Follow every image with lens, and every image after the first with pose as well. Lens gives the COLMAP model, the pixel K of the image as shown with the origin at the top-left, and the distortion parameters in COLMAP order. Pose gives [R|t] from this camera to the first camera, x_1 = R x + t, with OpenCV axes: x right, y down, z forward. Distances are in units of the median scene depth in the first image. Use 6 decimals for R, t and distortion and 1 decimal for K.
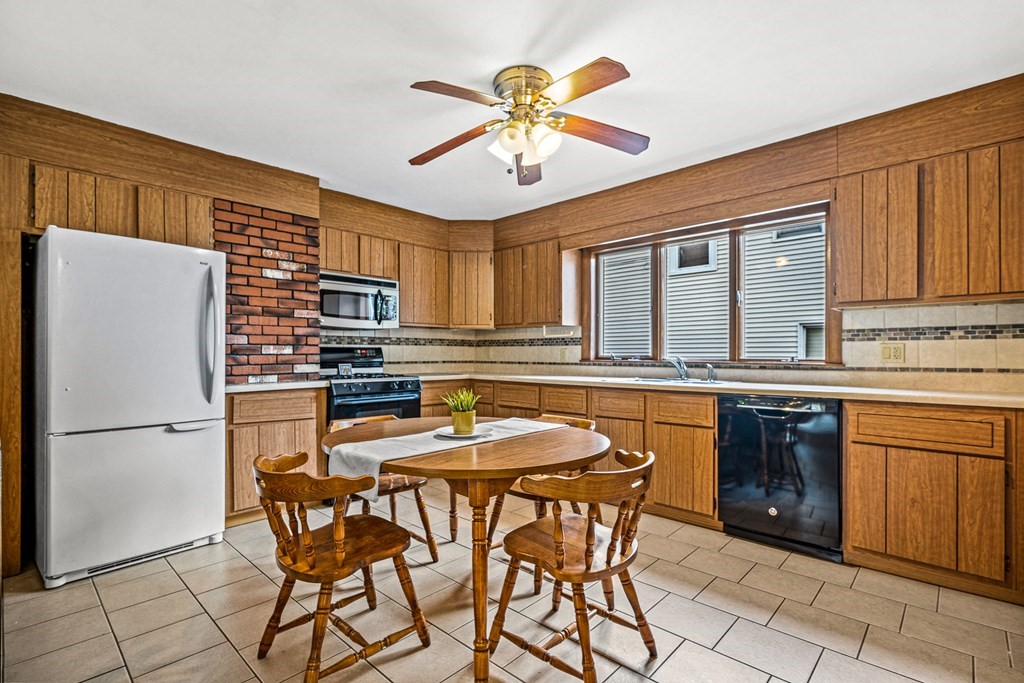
lens RADIAL K [[474.3, 0, 514.8], [0, 474.3, 345.4], [0, 0, 1]] dist [-0.000107, 0.000454]
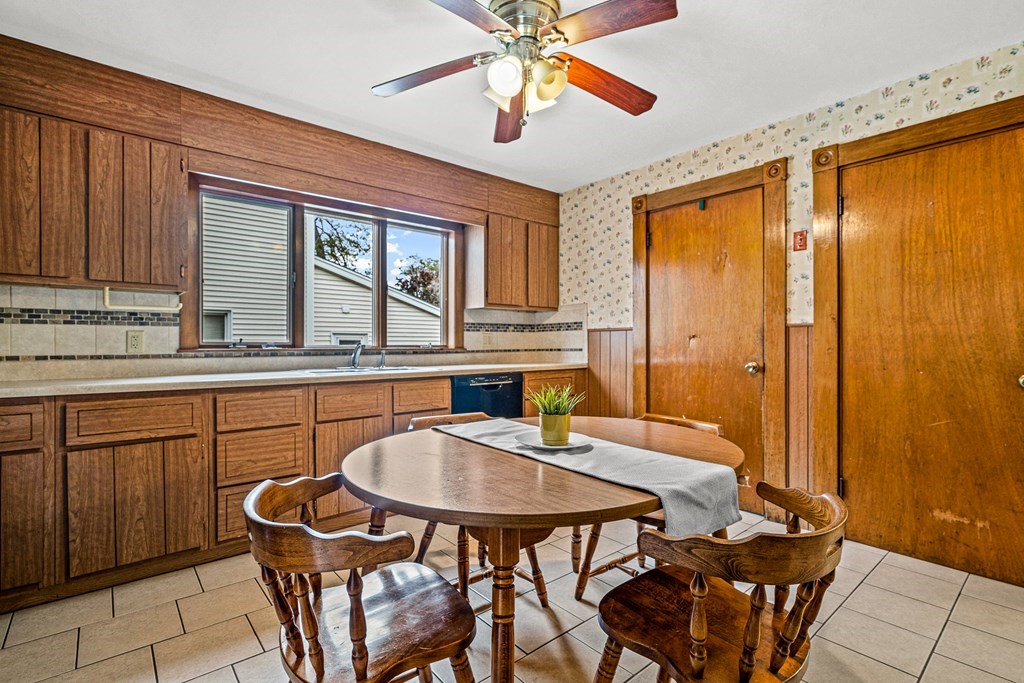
lens RADIAL K [[474.3, 0, 510.8], [0, 474.3, 344.6], [0, 0, 1]] dist [-0.000107, 0.000454]
pose [[0.126316, -0.005808, 0.991973, -0.518527], [-0.018734, 0.999791, 0.008239, 0.012954], [-0.991813, -0.019624, 0.126180, 0.581278]]
